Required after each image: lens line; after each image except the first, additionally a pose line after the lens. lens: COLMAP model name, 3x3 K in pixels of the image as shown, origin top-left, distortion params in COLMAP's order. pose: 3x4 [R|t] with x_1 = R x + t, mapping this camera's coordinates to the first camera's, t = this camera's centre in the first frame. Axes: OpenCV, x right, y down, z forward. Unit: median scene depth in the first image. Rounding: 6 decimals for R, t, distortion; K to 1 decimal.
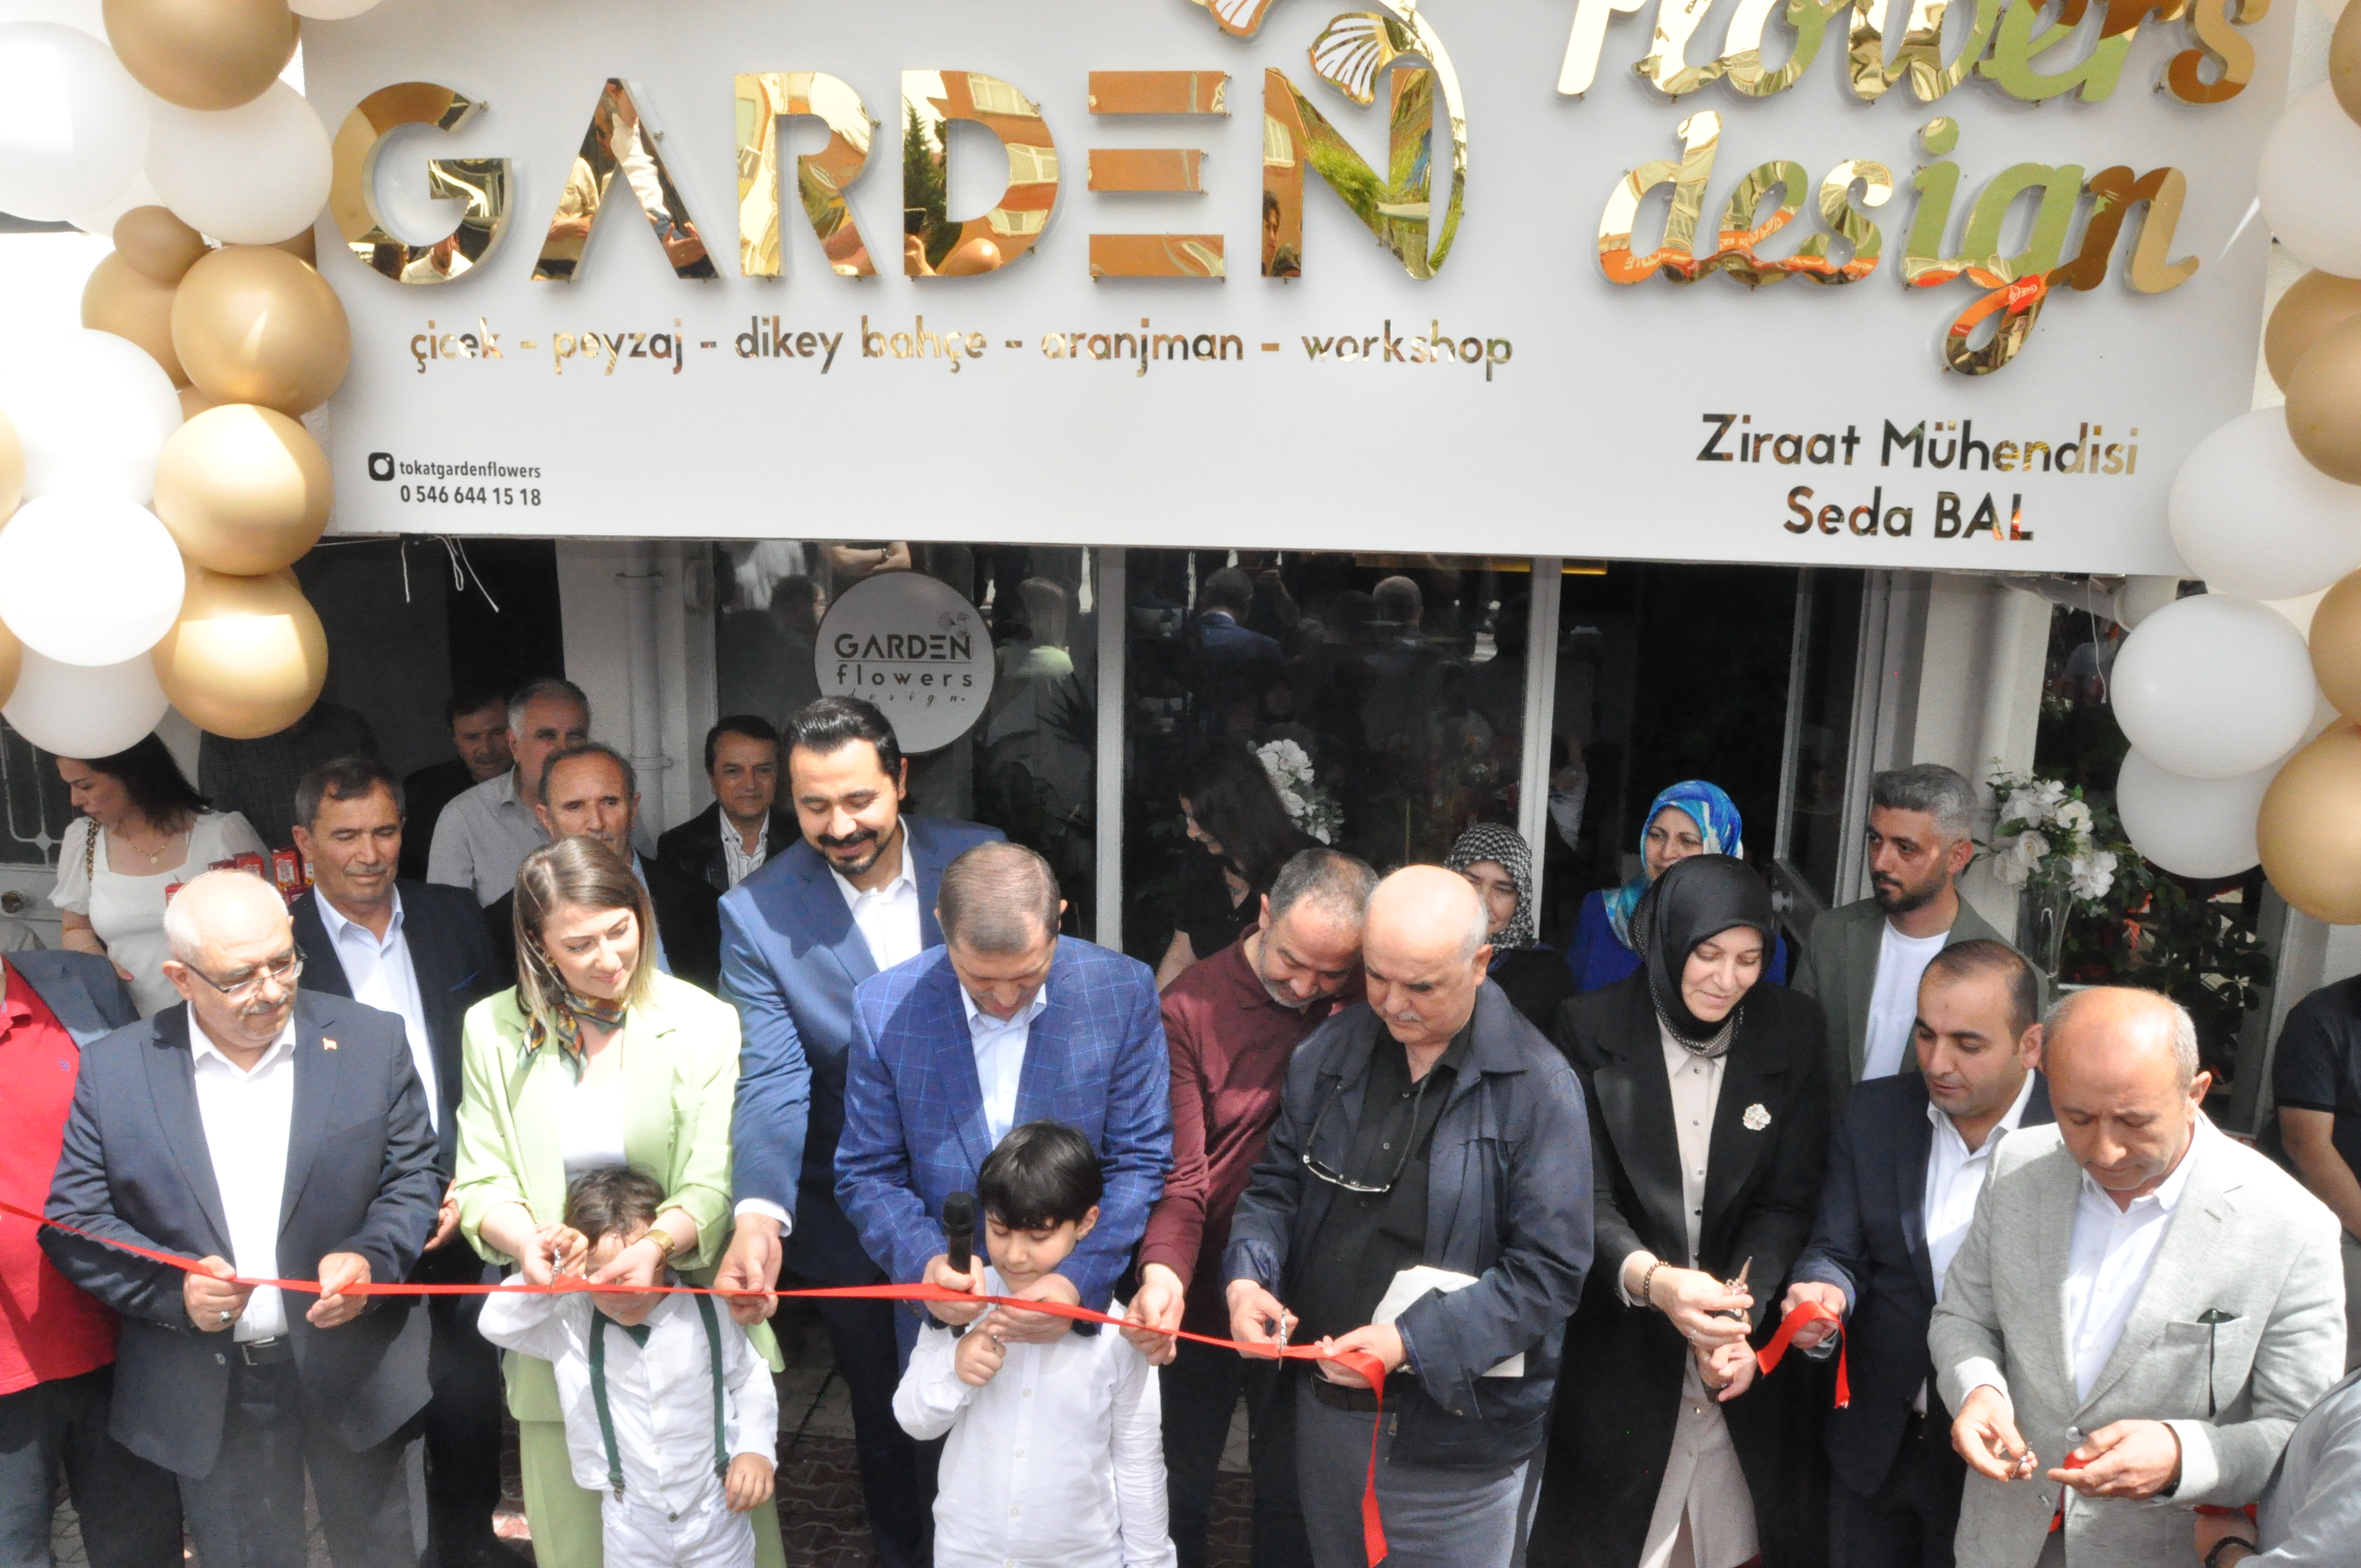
lens RADIAL K [[1833.7, 0, 1180.5], [0, 1833.7, 784.0], [0, 0, 1]] dist [-0.090736, 0.013942]
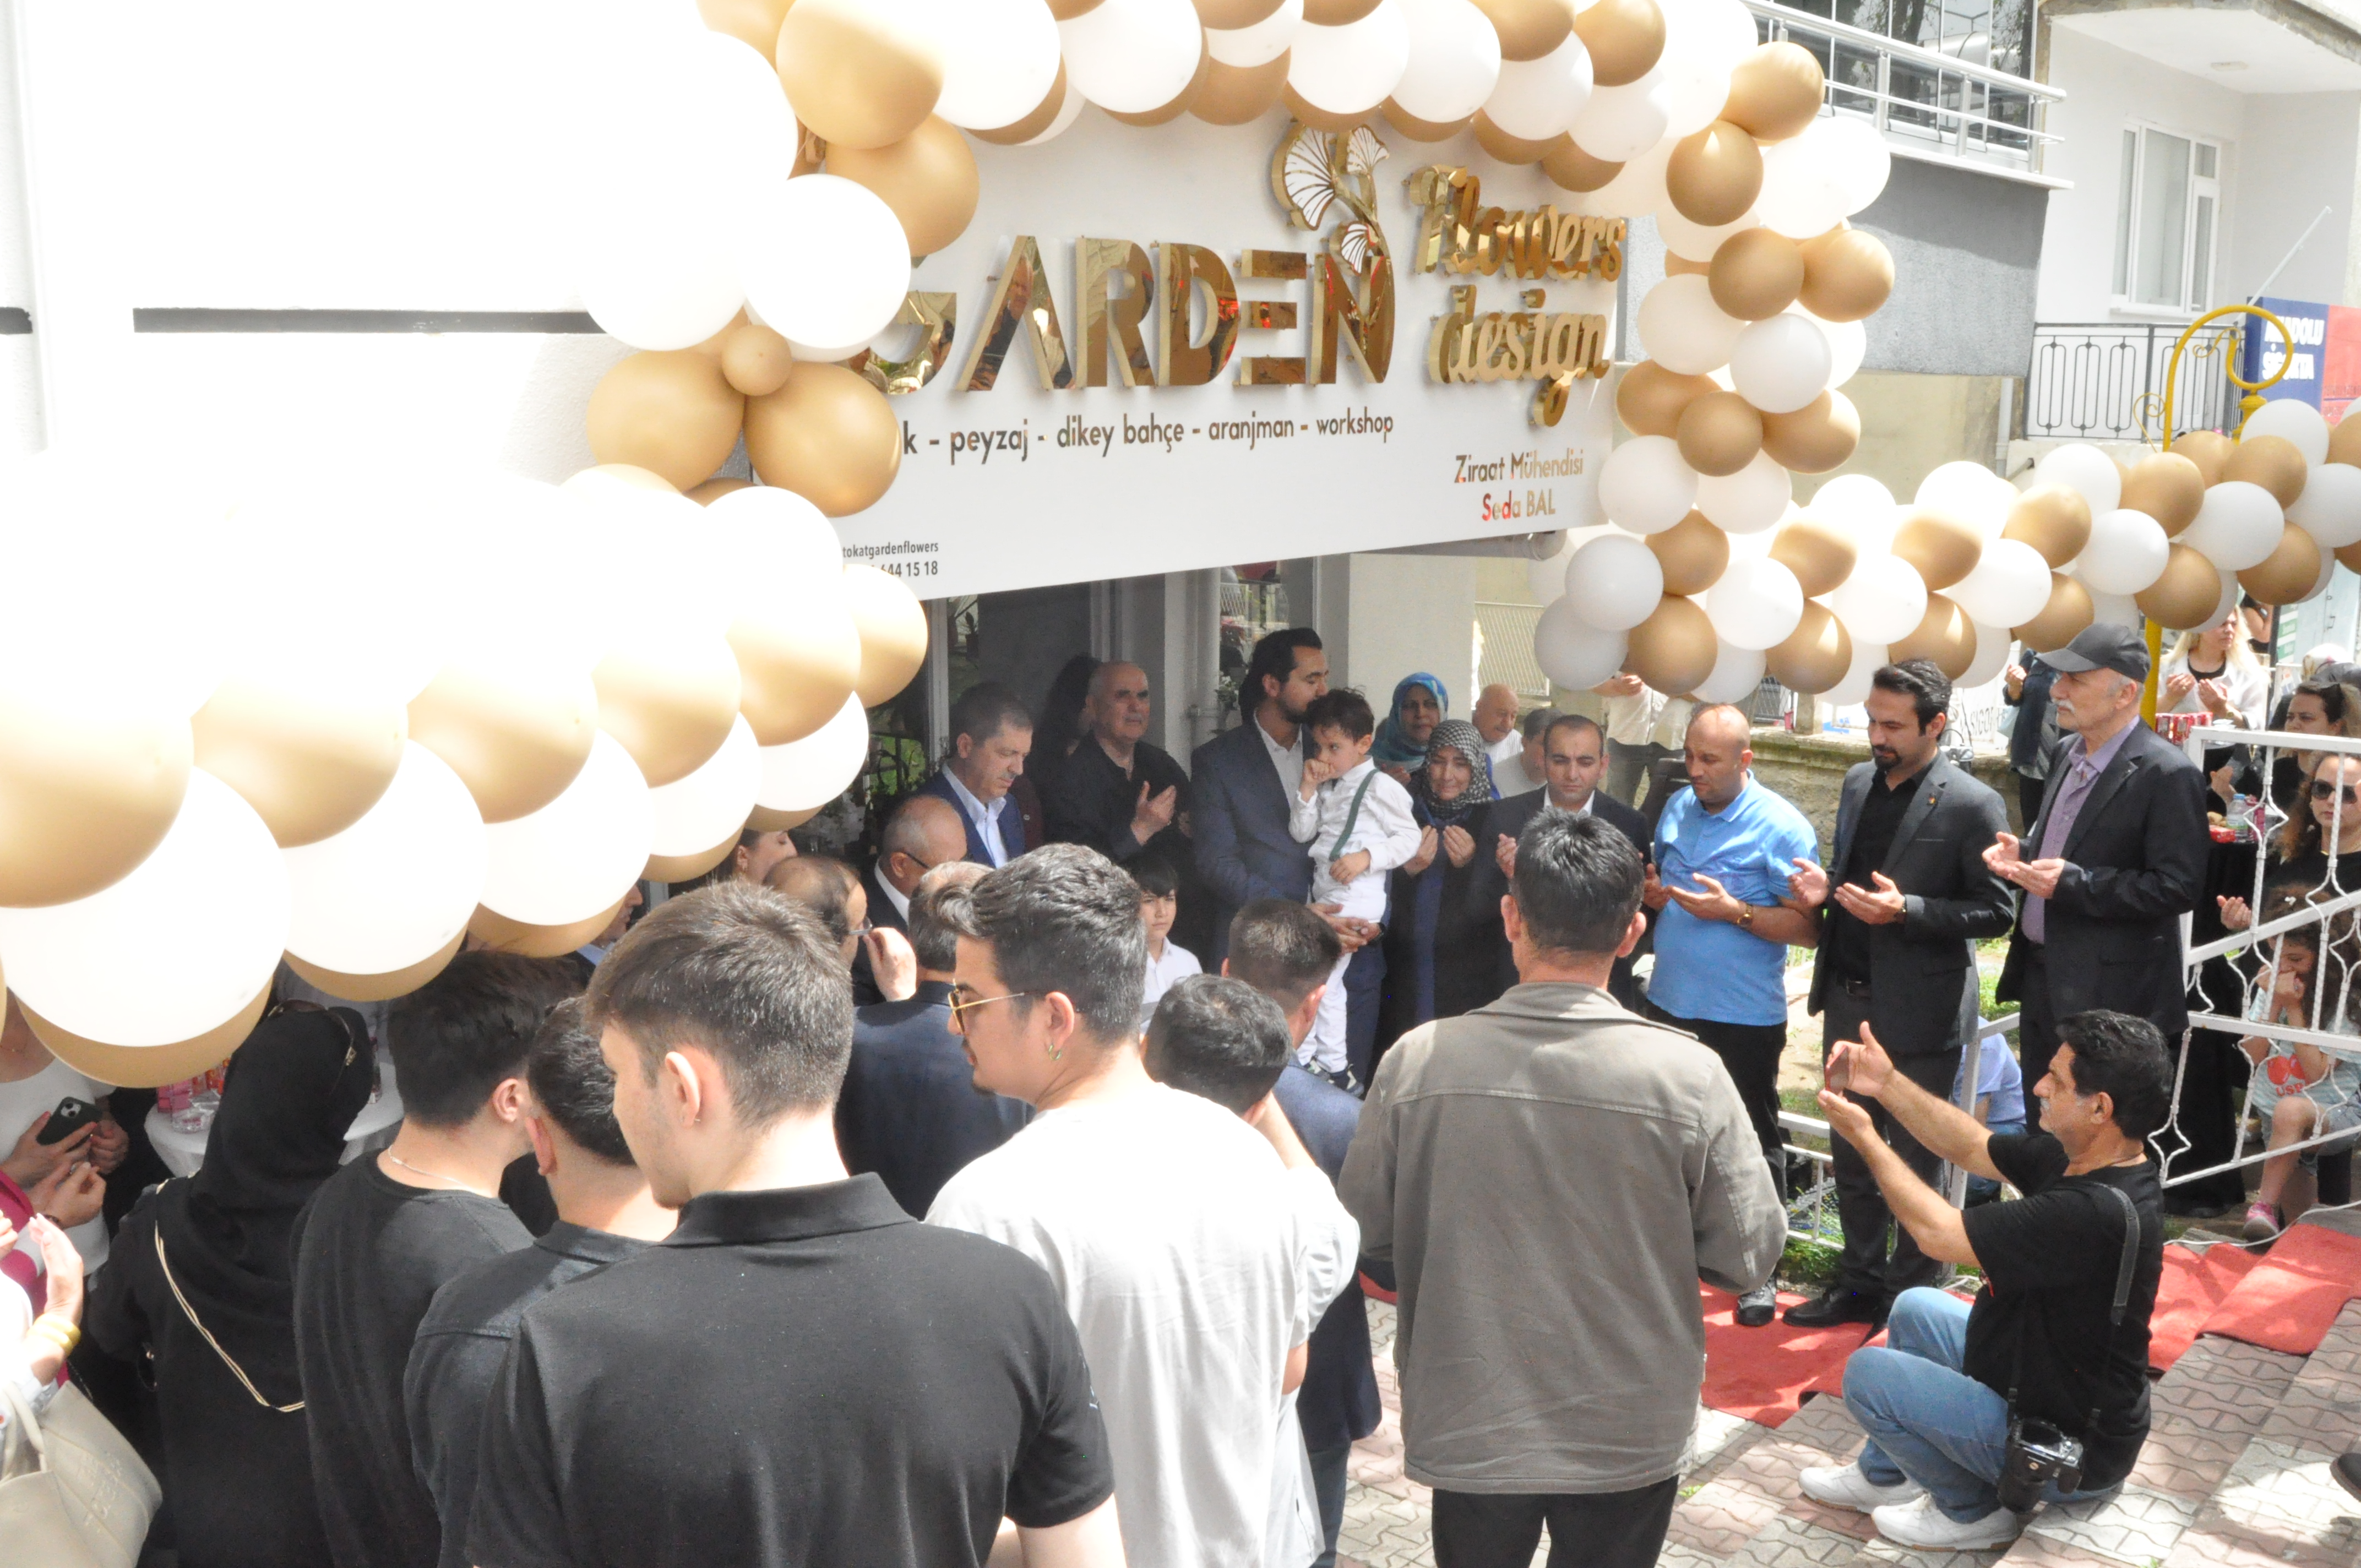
lens RADIAL K [[2204.2, 0, 1243.0], [0, 2204.2, 786.1], [0, 0, 1]] dist [-0.073535, -0.002486]
pose [[0.543169, -0.170738, 0.822080, -1.551197], [0.188315, 0.978935, 0.078891, -0.098530], [-0.818233, 0.111959, 0.563879, 0.027458]]
